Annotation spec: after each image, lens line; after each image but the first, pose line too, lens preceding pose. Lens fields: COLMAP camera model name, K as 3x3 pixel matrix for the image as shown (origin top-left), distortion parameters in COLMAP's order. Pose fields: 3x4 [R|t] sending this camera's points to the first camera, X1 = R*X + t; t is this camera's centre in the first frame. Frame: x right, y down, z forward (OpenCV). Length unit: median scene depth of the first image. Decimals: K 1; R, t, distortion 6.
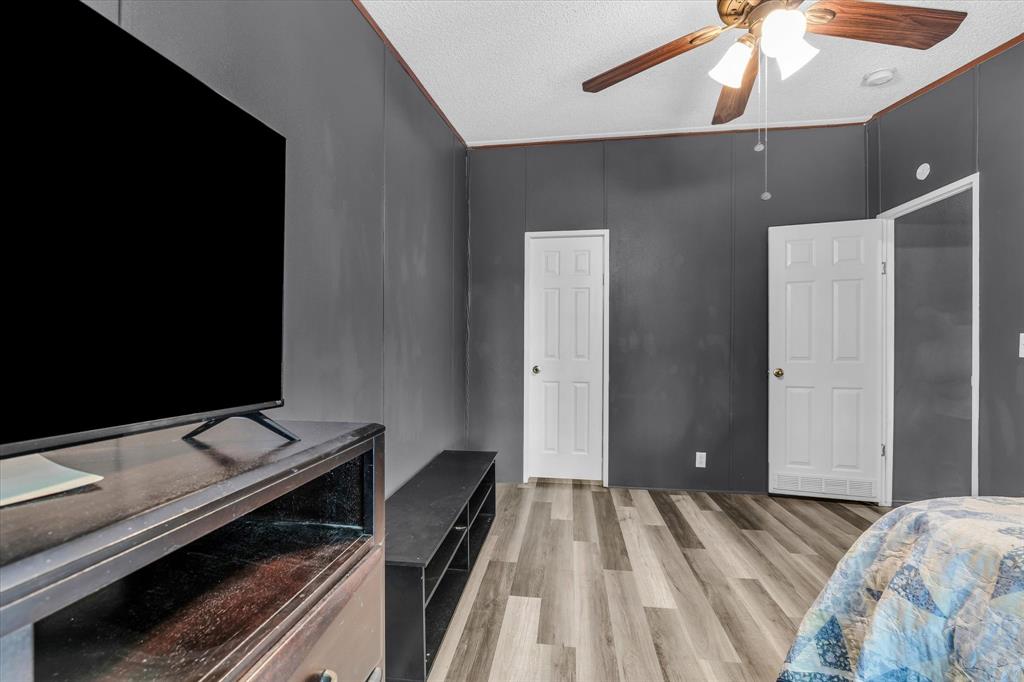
lens RADIAL K [[423.5, 0, 512.0], [0, 423.5, 341.0], [0, 0, 1]] dist [-0.012810, -0.000272]
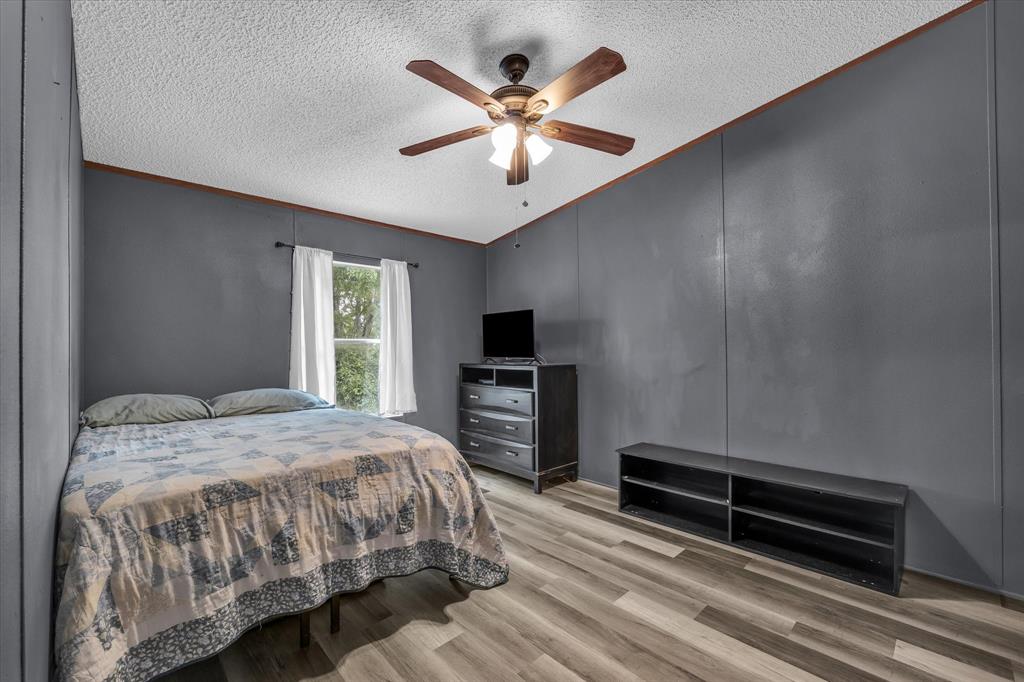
lens RADIAL K [[433.6, 0, 512.9], [0, 433.6, 355.4], [0, 0, 1]] dist [-0.000648, 0.000065]
pose [[-0.622720, 0.002376, -0.782441, 0.986001], [0.007831, 0.999964, -0.003196, 0.028429], [0.782406, -0.008118, -0.622716, 1.063419]]
